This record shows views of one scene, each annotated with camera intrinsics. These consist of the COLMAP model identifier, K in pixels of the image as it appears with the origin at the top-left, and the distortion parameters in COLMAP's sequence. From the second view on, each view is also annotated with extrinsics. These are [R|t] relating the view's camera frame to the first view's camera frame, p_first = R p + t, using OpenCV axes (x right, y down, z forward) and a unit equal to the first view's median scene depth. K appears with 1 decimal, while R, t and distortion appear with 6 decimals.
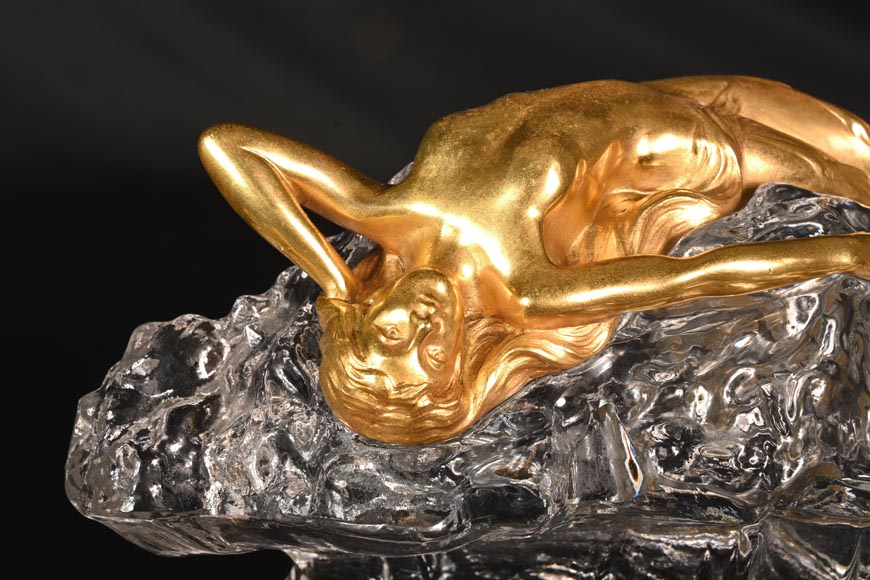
lens RADIAL K [[1689.4, 0, 435.0], [0, 1689.4, 290.0], [0, 0, 1]] dist [0.000623, 0.029634]
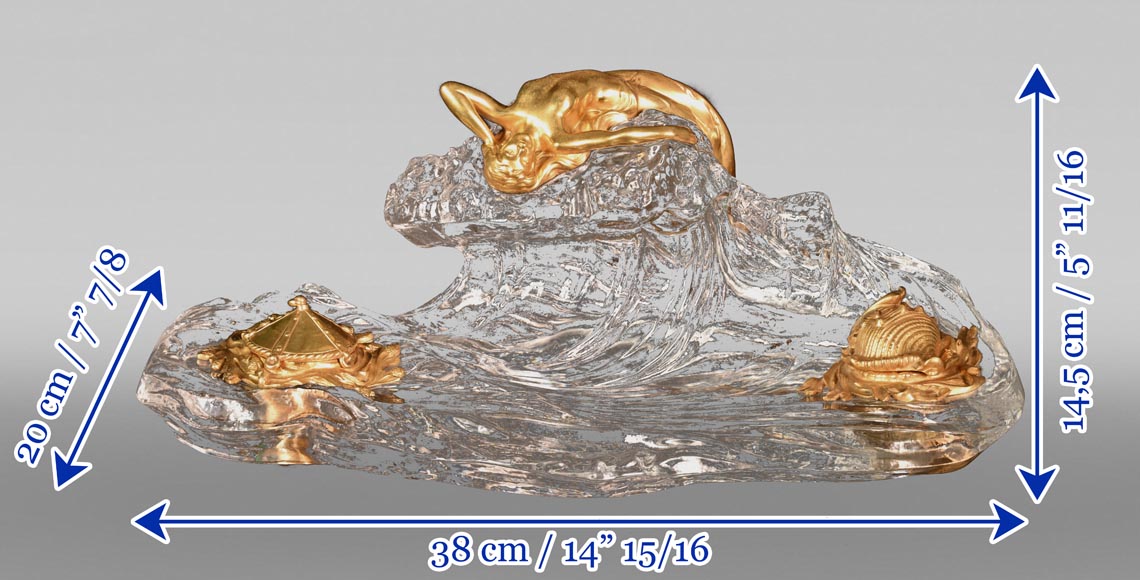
lens RADIAL K [[2212.6, 0, 570.0], [0, 2212.6, 290.0], [0, 0, 1]] dist [-0.009704, -0.034091]
pose [[0.998462, 0.010452, 0.054454, -0.122858], [-0.007875, 0.998849, -0.047318, 0.421442], [-0.054886, 0.046816, 0.997394, -2.674444]]
